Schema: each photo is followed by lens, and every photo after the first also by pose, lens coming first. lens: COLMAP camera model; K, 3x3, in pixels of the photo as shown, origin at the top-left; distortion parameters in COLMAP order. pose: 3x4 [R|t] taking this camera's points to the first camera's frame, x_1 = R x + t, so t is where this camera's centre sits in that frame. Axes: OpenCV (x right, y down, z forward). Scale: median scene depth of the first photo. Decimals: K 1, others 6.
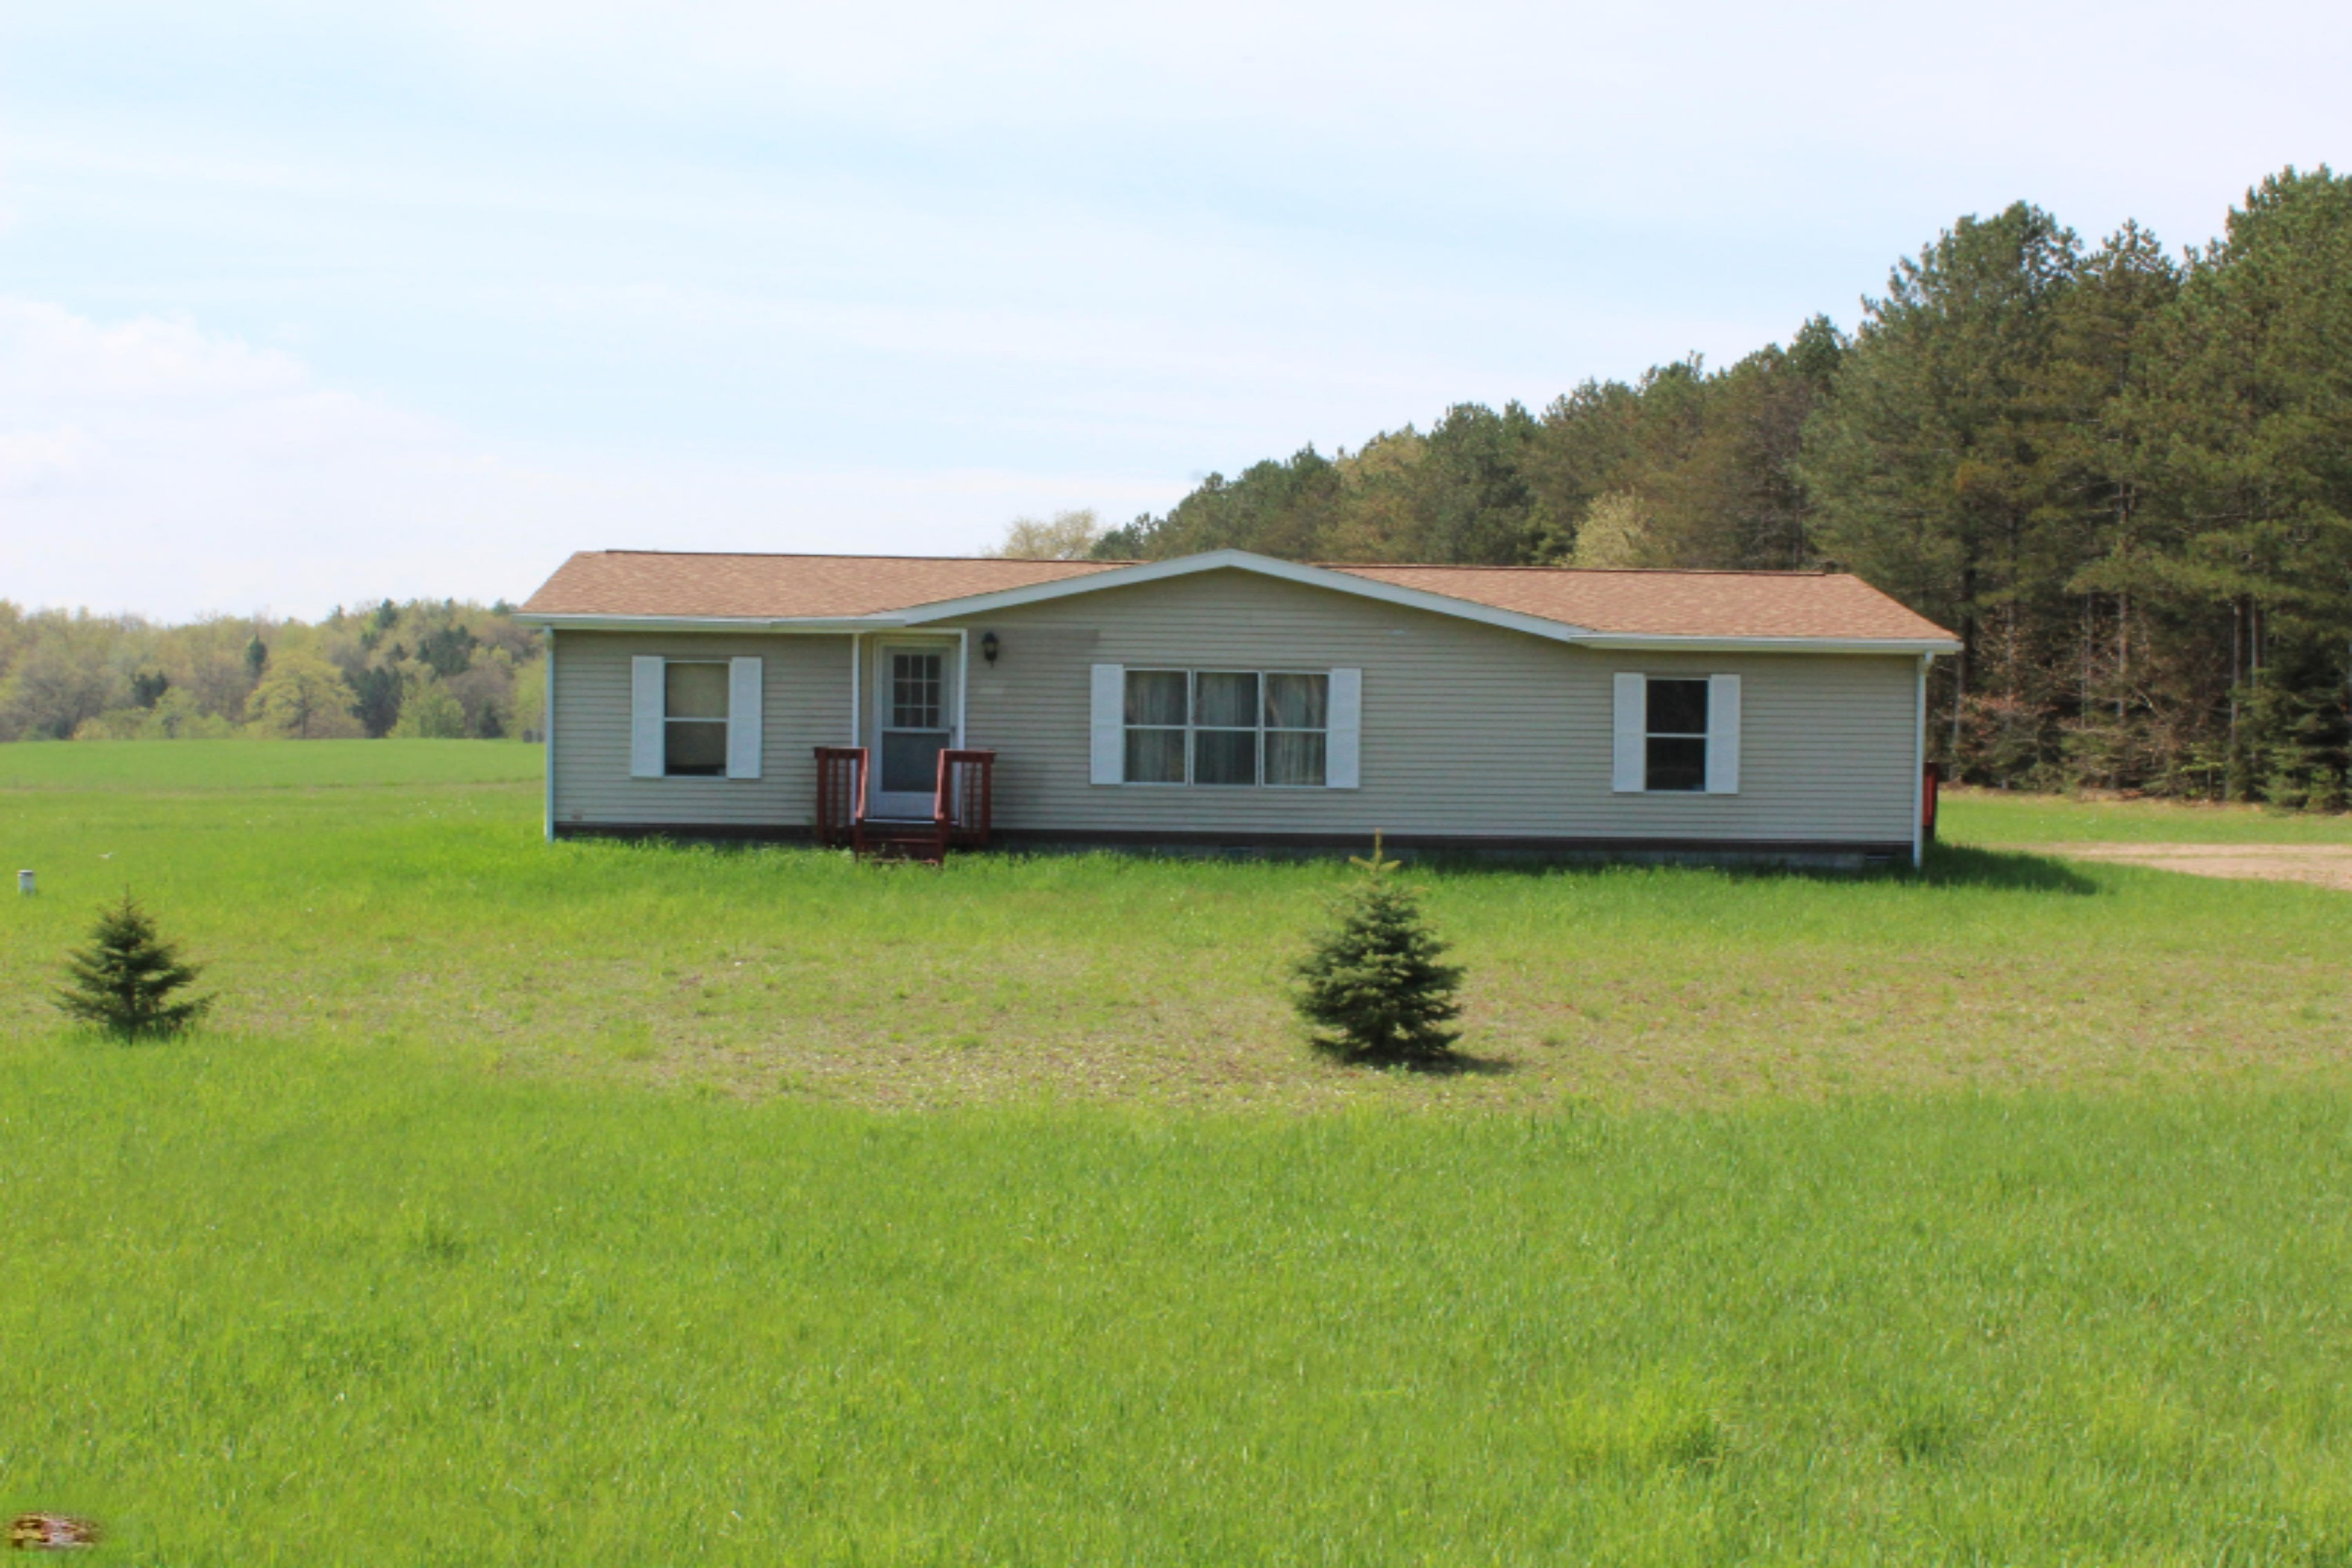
lens RADIAL K [[2992.9, 0, 1158.7], [0, 2992.9, 802.5], [0, 0, 1]] dist [-0.098429, 0.088154]
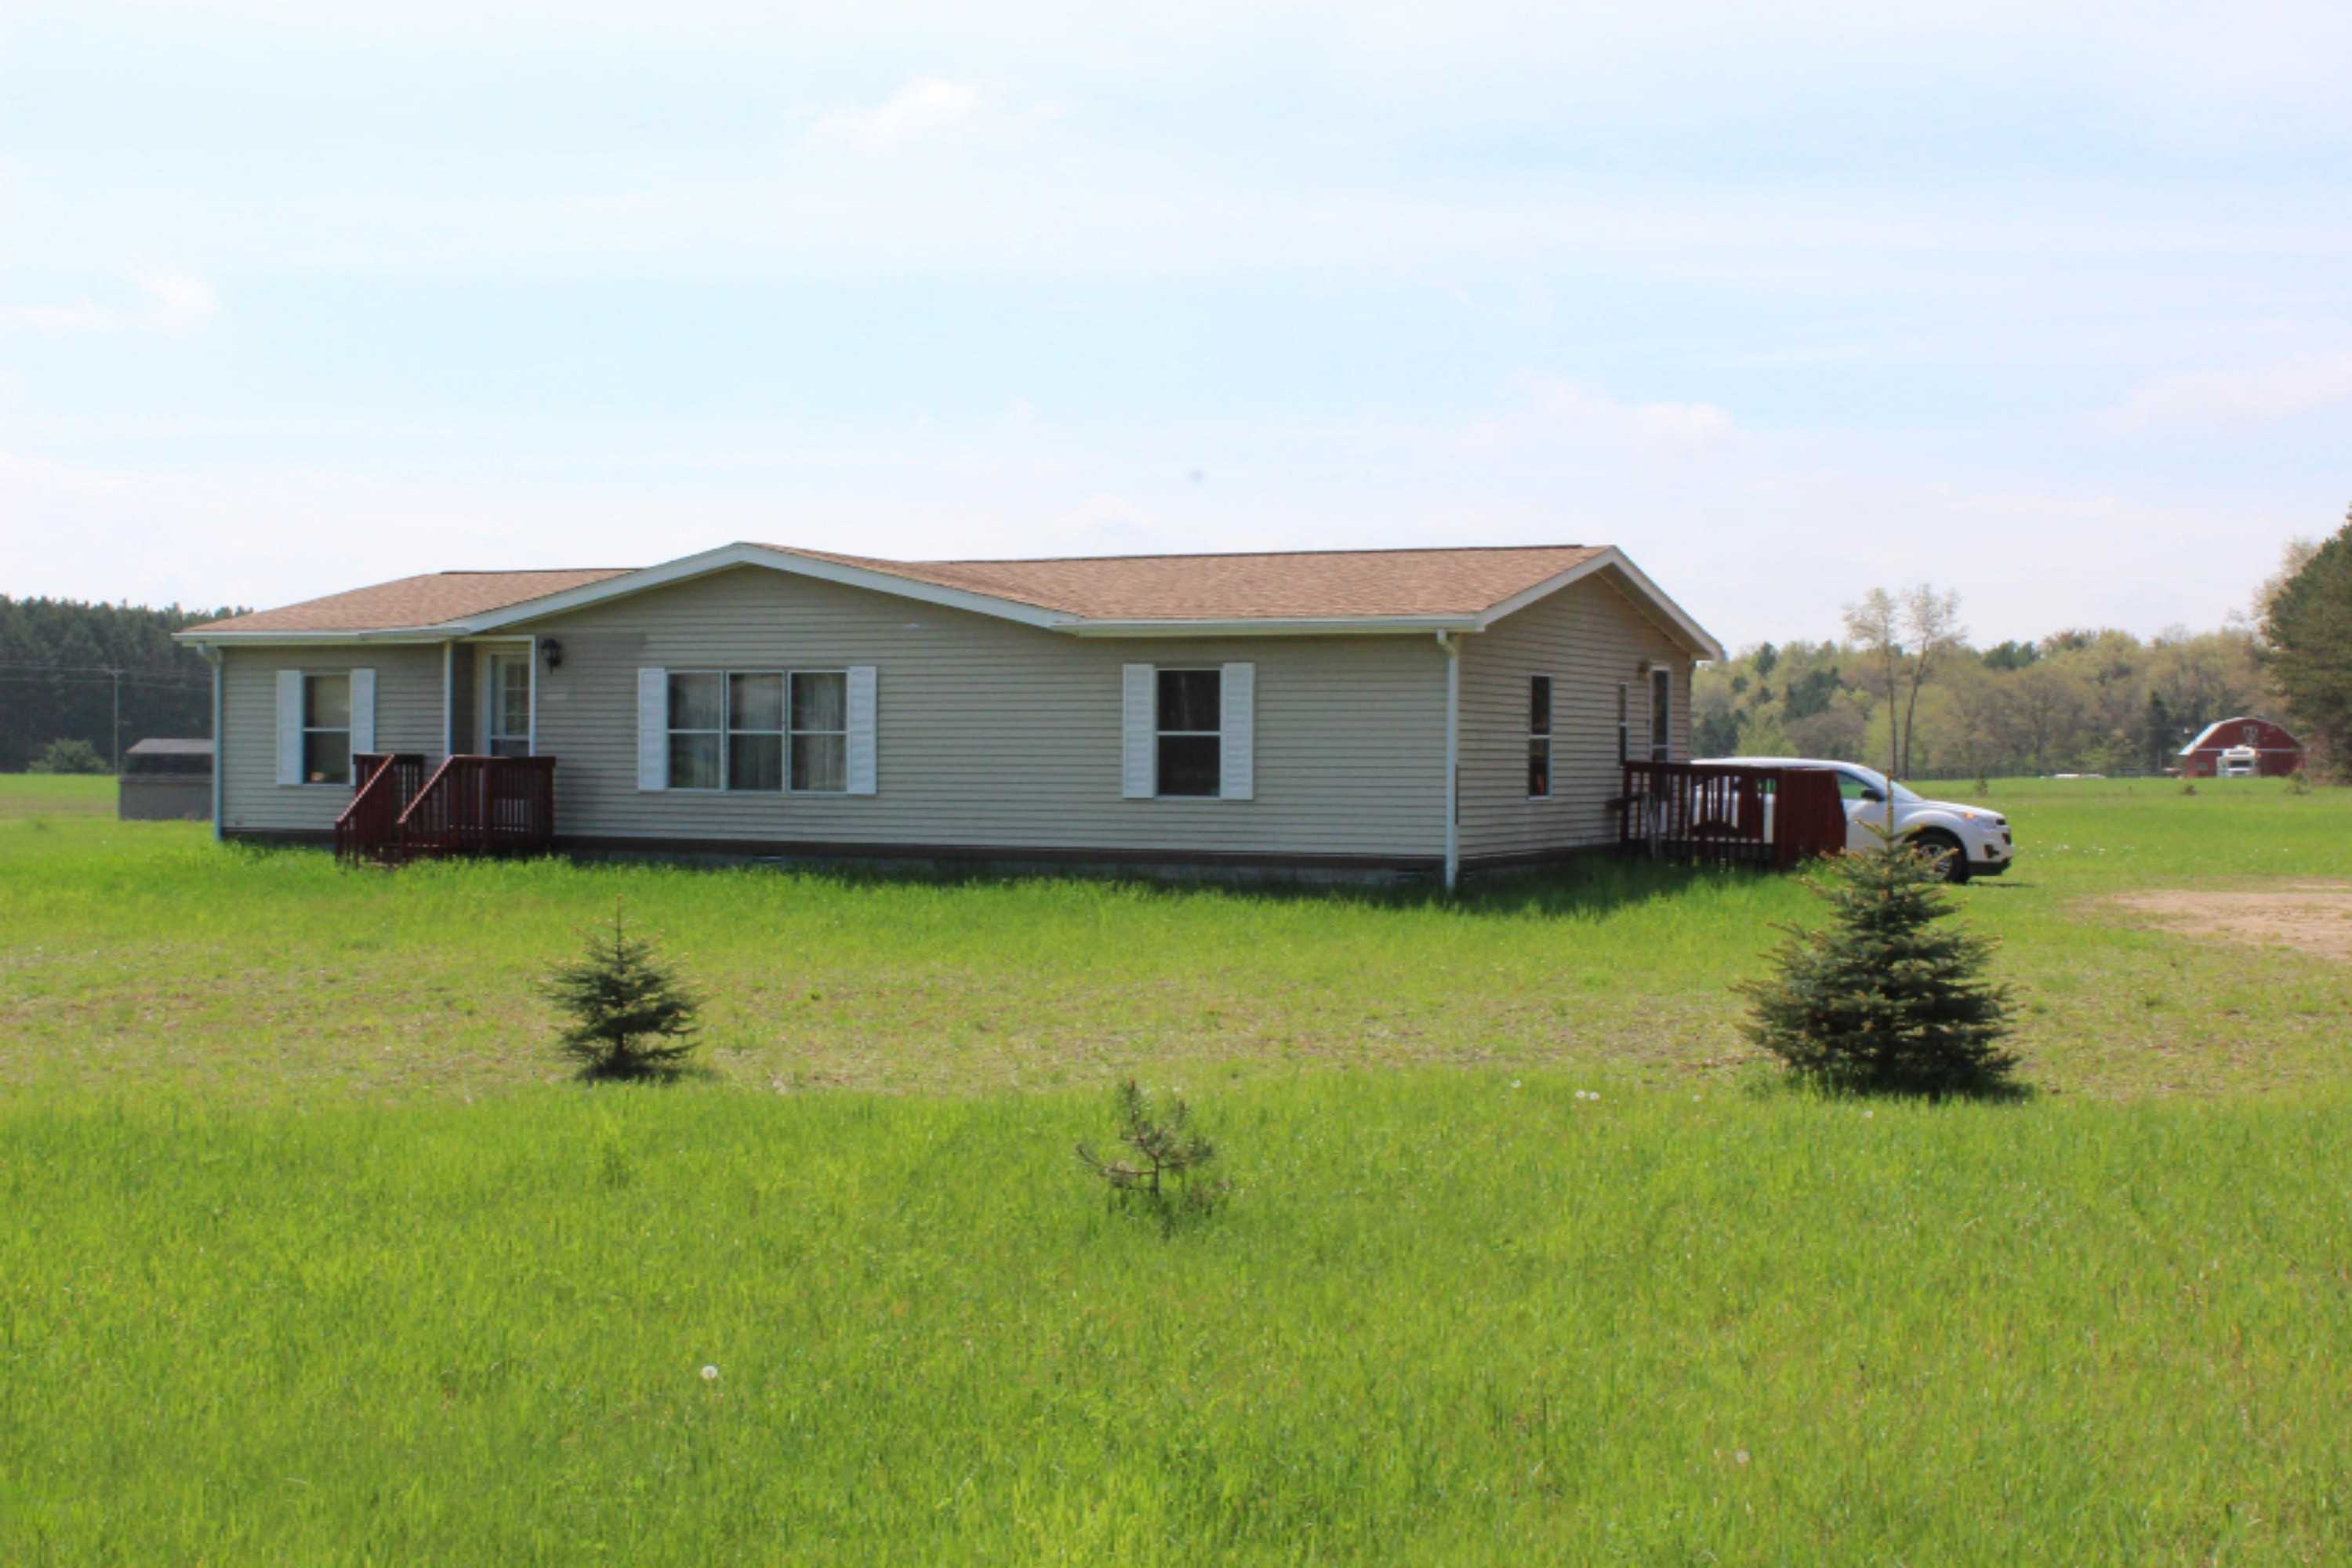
lens RADIAL K [[2992.9, 0, 1158.7], [0, 2992.9, 802.5], [0, 0, 1]] dist [-0.098429, 0.088154]
pose [[0.880456, -0.001339, -0.474126, 0.580699], [-0.005791, 0.999891, -0.013578, 0.009852], [0.474093, 0.014701, 0.880352, 0.219916]]
